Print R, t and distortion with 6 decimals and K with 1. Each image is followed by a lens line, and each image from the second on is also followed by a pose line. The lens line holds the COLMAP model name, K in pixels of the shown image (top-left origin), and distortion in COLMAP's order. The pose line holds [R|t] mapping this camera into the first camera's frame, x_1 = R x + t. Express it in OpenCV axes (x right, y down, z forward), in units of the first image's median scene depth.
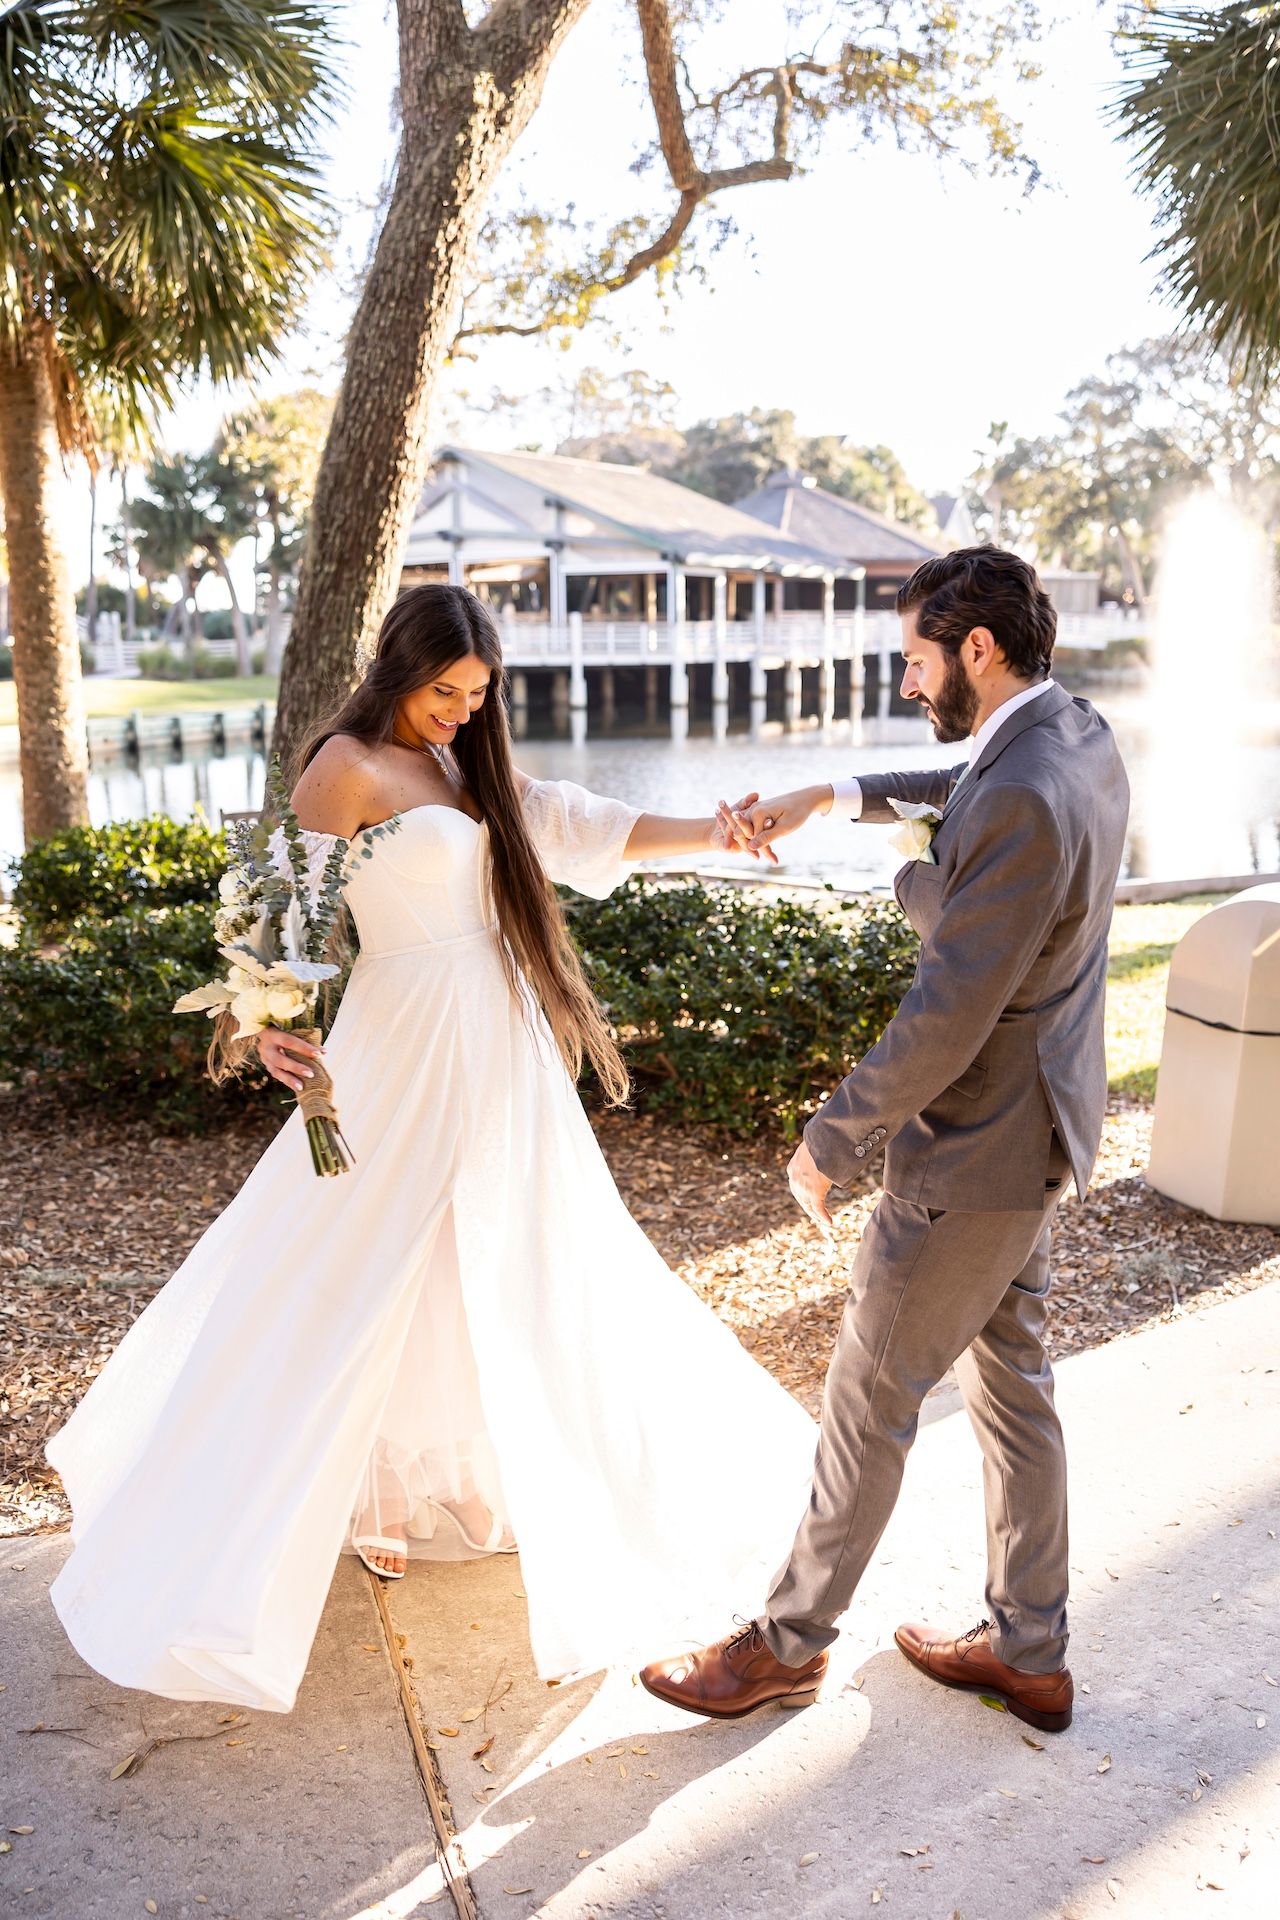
lens RADIAL K [[1582.8, 0, 631.8], [0, 1582.8, 962.3], [0, 0, 1]] dist [0.012930, -0.009997]
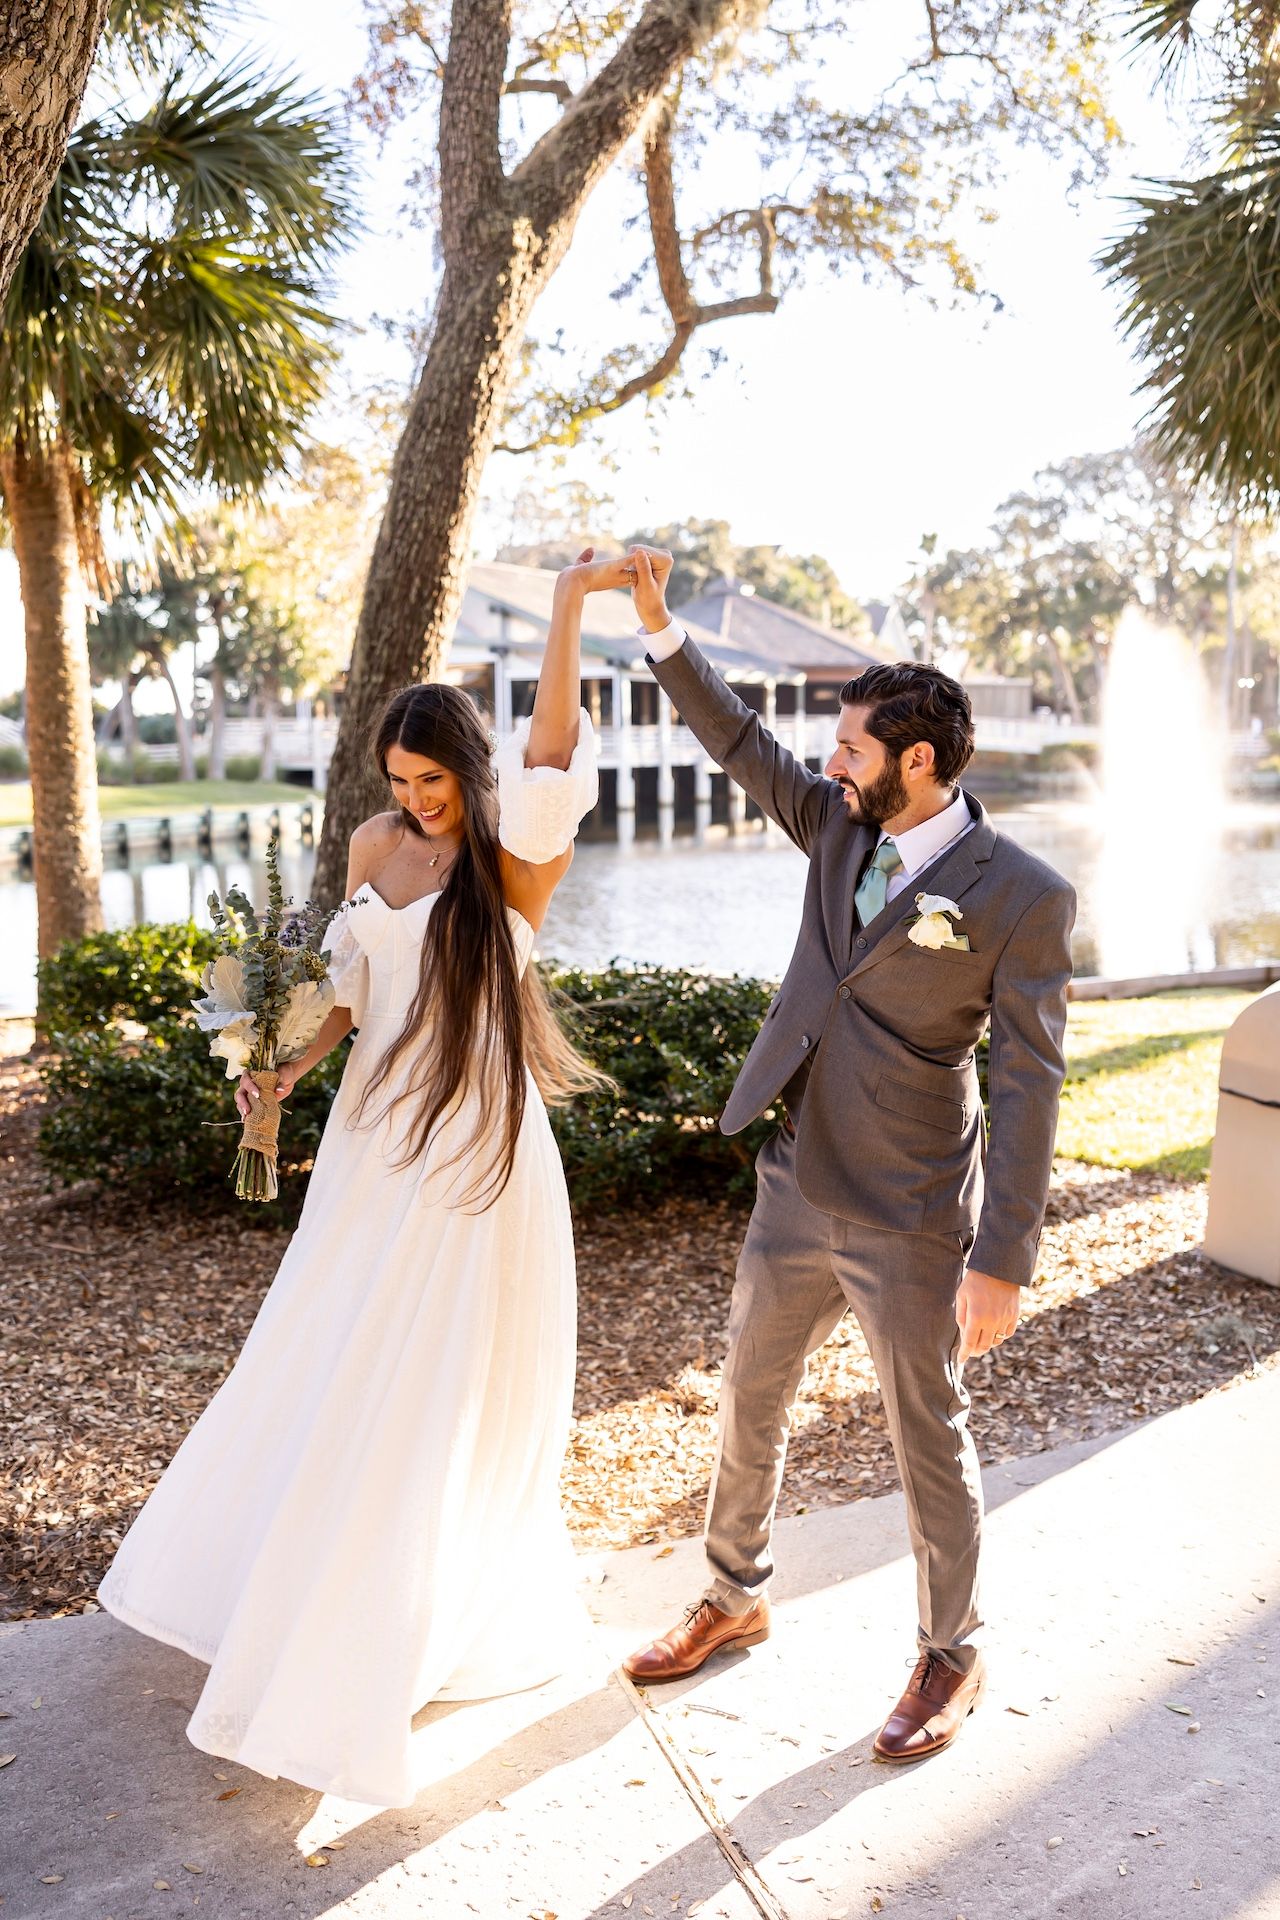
lens RADIAL K [[1612.2, 0, 652.7], [0, 1612.2, 968.5], [0, 0, 1]] dist [-0.005260, 0.010546]
pose [[0.998186, -0.008411, 0.059614, -0.062752], [0.012094, 0.998022, -0.061693, 0.005810], [-0.058977, 0.062302, 0.996313, -0.038994]]
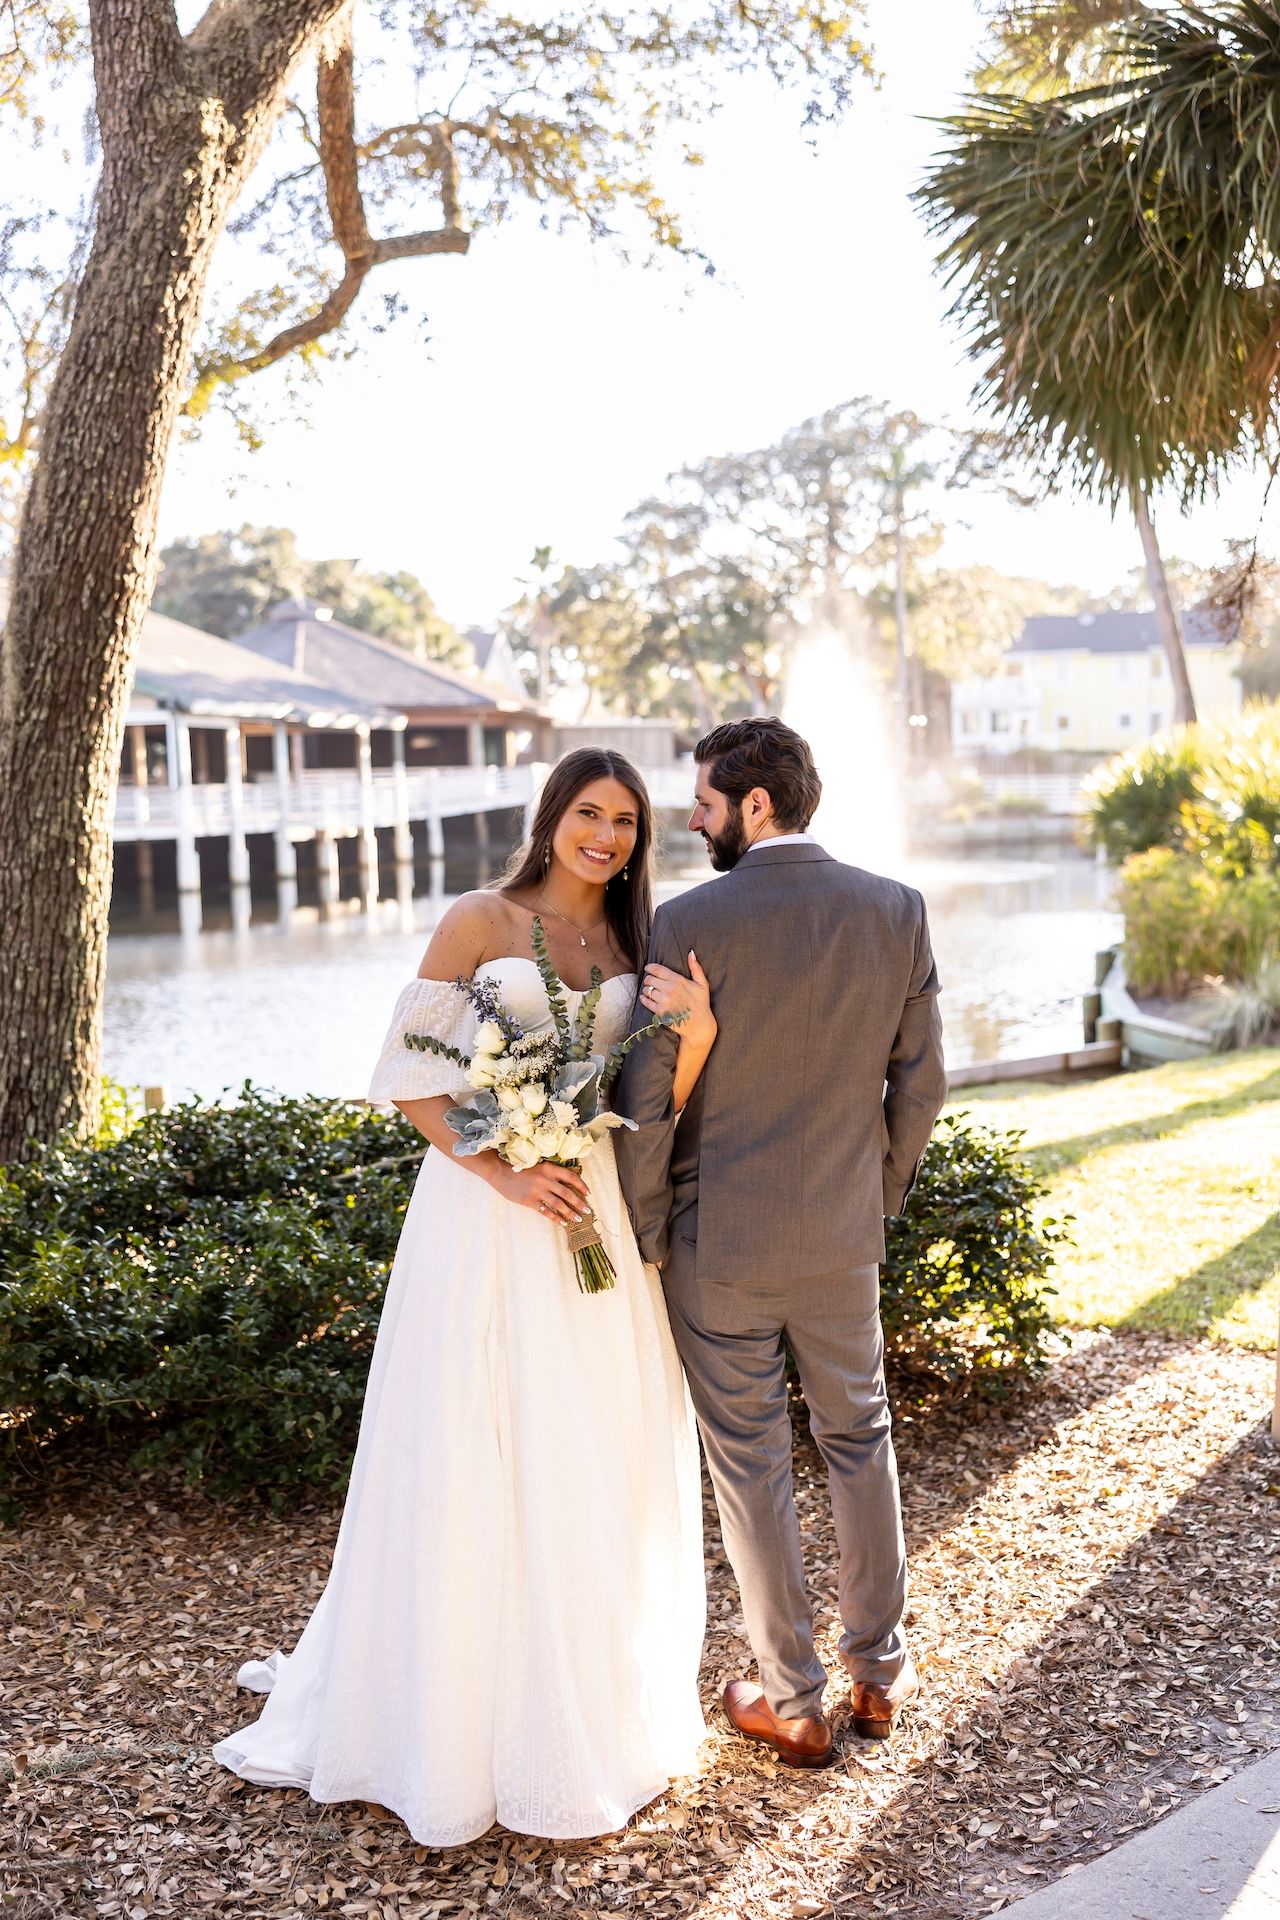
lens RADIAL K [[1989.6, 0, 635.1], [0, 1989.6, 948.8], [0, 0, 1]] dist [0.004368, 0.000000]
pose [[0.958571, -0.042610, 0.281649, -0.158185], [0.078352, 0.990050, -0.116884, -0.009517], [-0.273866, 0.134110, 0.952372, 0.049461]]
